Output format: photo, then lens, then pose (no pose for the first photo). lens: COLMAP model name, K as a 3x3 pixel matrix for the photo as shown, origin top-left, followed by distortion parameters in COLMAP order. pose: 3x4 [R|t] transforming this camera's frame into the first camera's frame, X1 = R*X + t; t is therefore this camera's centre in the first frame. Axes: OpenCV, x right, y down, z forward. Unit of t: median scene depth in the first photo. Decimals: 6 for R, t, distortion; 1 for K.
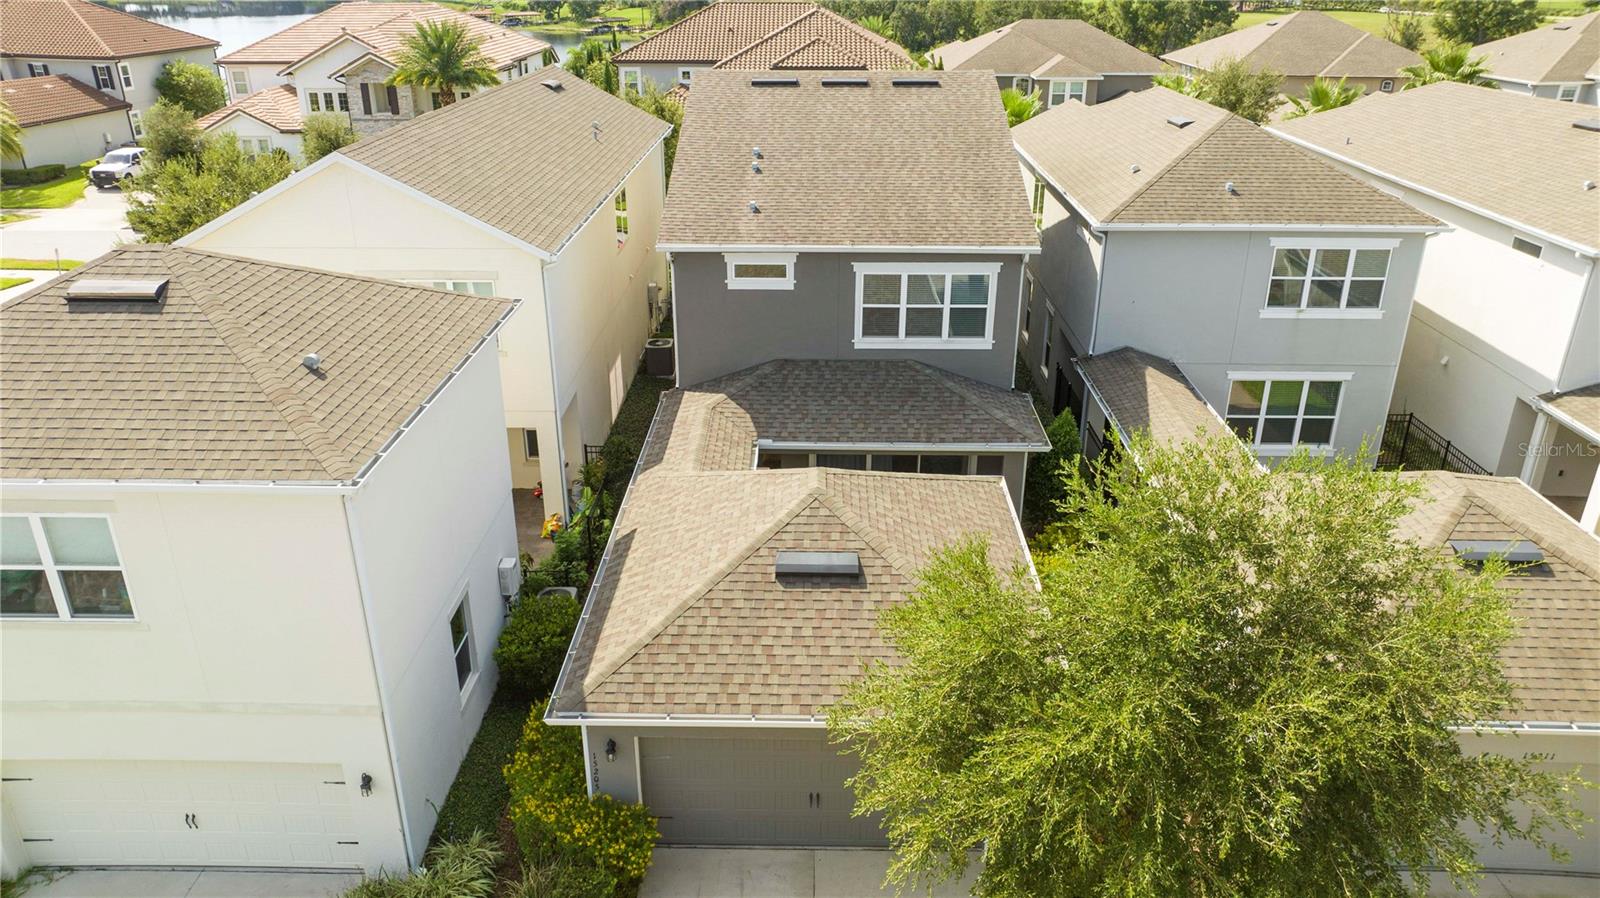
lens RADIAL K [[1128.9, 0, 801.2], [0, 1128.9, 445.7], [0, 0, 1]] dist [-0.028171, 0.029002]
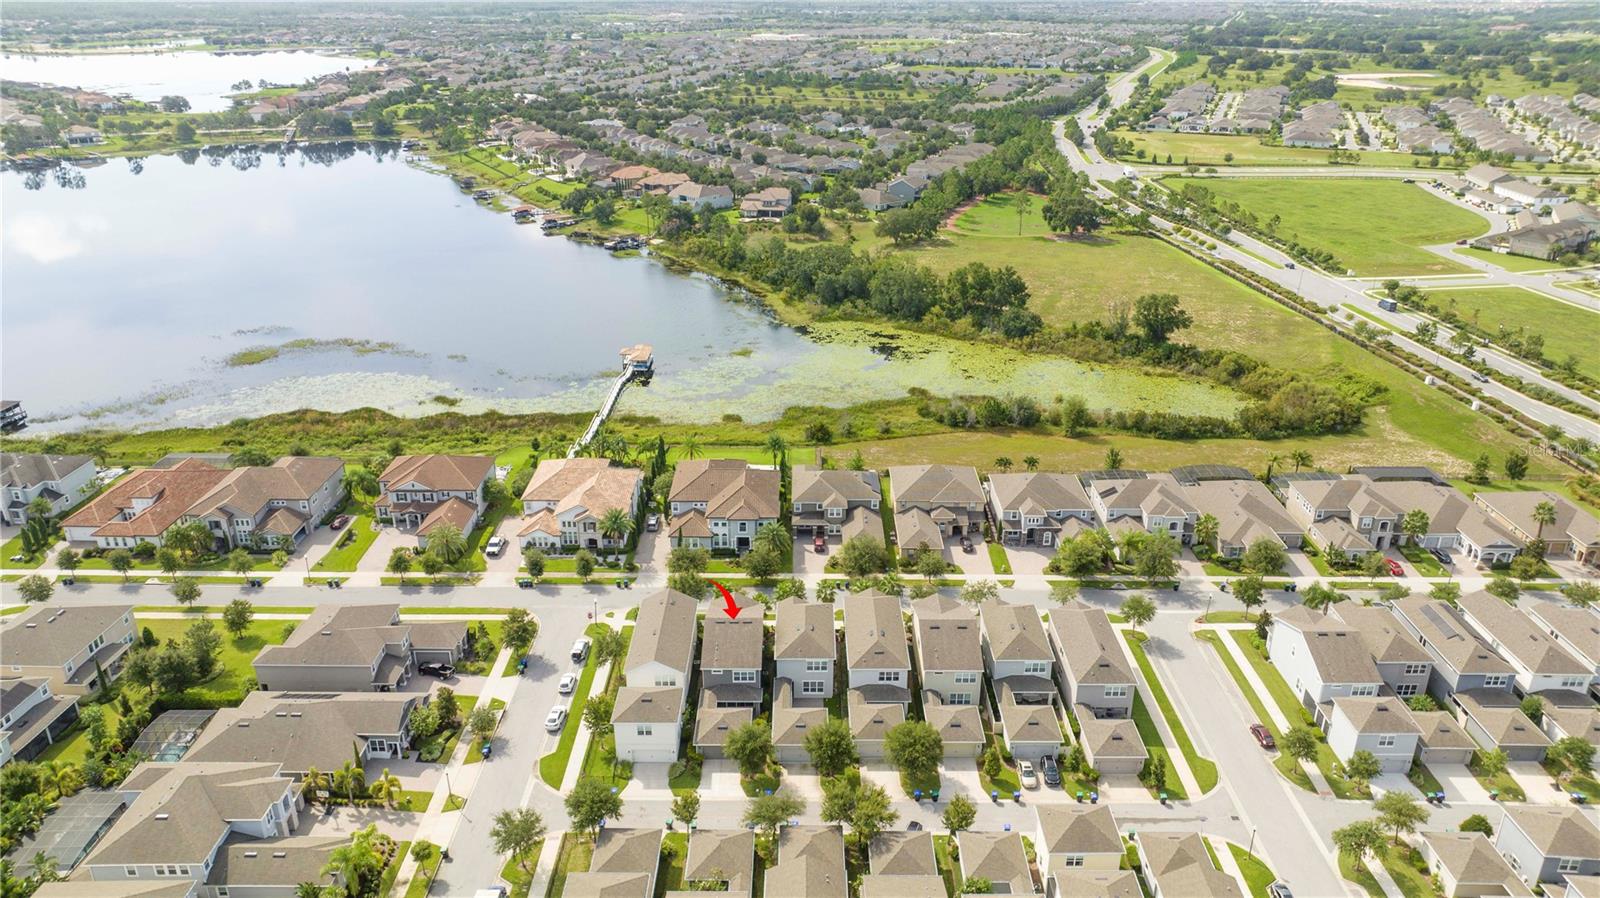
lens RADIAL K [[1128.9, 0, 796.6], [0, 1128.9, 458.5], [0, 0, 1]] dist [-0.028171, 0.029002]
pose [[0.999928, -0.008924, 0.007965, 0.354725], [0.008930, 0.999960, -0.000765, -1.290191], [-0.007958, 0.000836, 0.999968, -5.090630]]
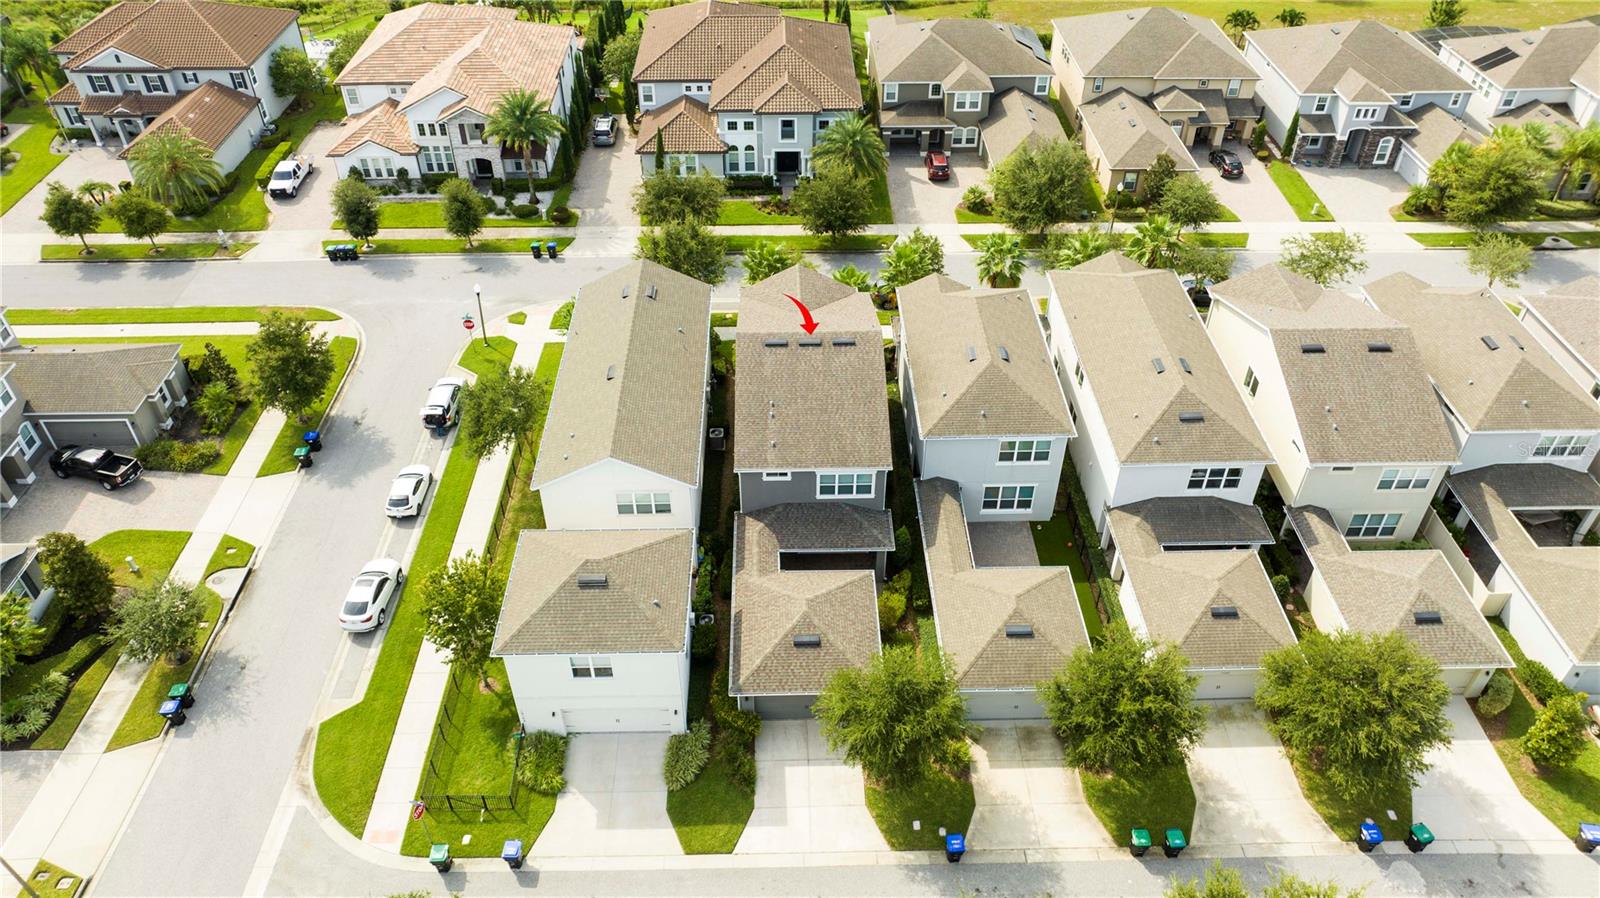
lens RADIAL K [[1128.9, 0, 797.9], [0, 1128.9, 445.3], [0, 0, 1]] dist [-0.028171, 0.029002]
pose [[0.999281, -0.027737, 0.025835, -0.050645], [0.019443, 0.960157, 0.278785, -0.864960], [-0.032538, -0.278083, 0.960006, -1.257096]]
